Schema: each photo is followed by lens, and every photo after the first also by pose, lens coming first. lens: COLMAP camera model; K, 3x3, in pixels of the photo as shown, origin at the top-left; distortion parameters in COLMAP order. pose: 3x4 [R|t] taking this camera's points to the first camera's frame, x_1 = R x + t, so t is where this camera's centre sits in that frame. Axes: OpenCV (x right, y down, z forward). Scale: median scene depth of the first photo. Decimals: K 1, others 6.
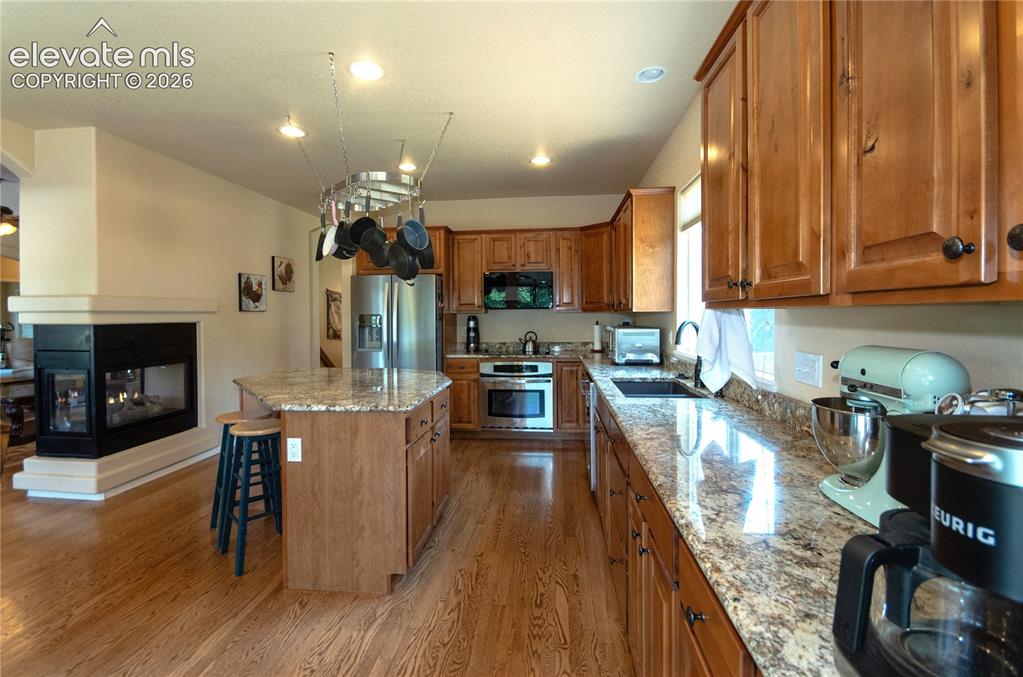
lens RADIAL K [[454.1, 0, 511.5], [0, 454.1, 311.1], [0, 0, 1]] dist [-0.001537, -0.000633]
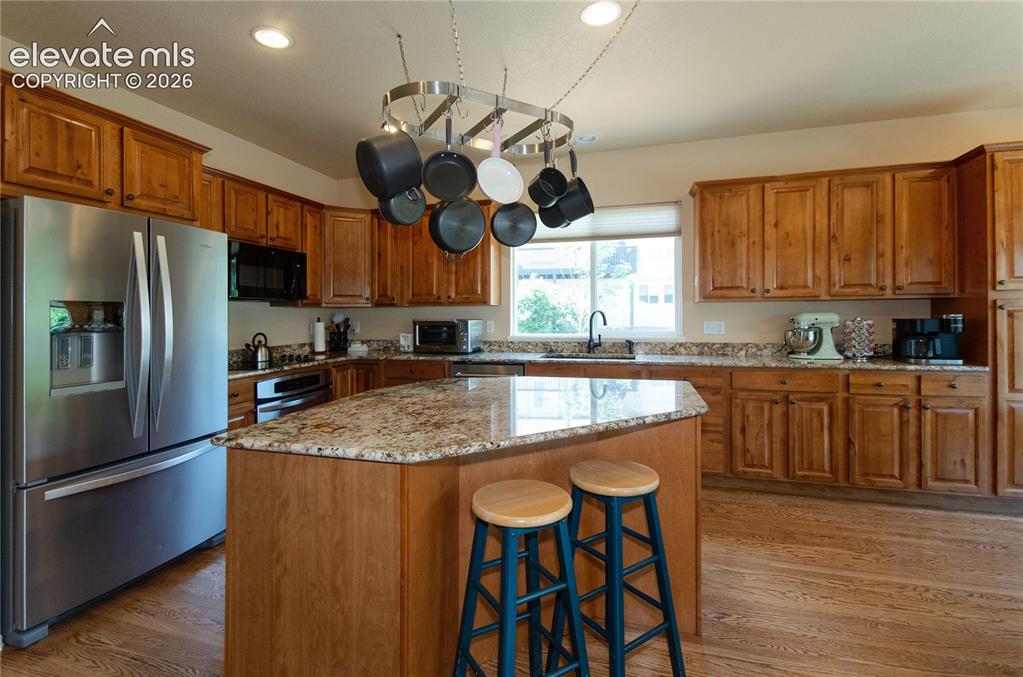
lens RADIAL K [[448.8, 0, 487.3], [0, 448.8, 316.9], [0, 0, 1]] dist [0.001322, -0.008664]
pose [[0.191801, -0.004154, 0.981425, -0.706499], [0.002497, 0.999990, 0.003744, 0.022437], [-0.981431, 0.001733, 0.191810, 0.635864]]
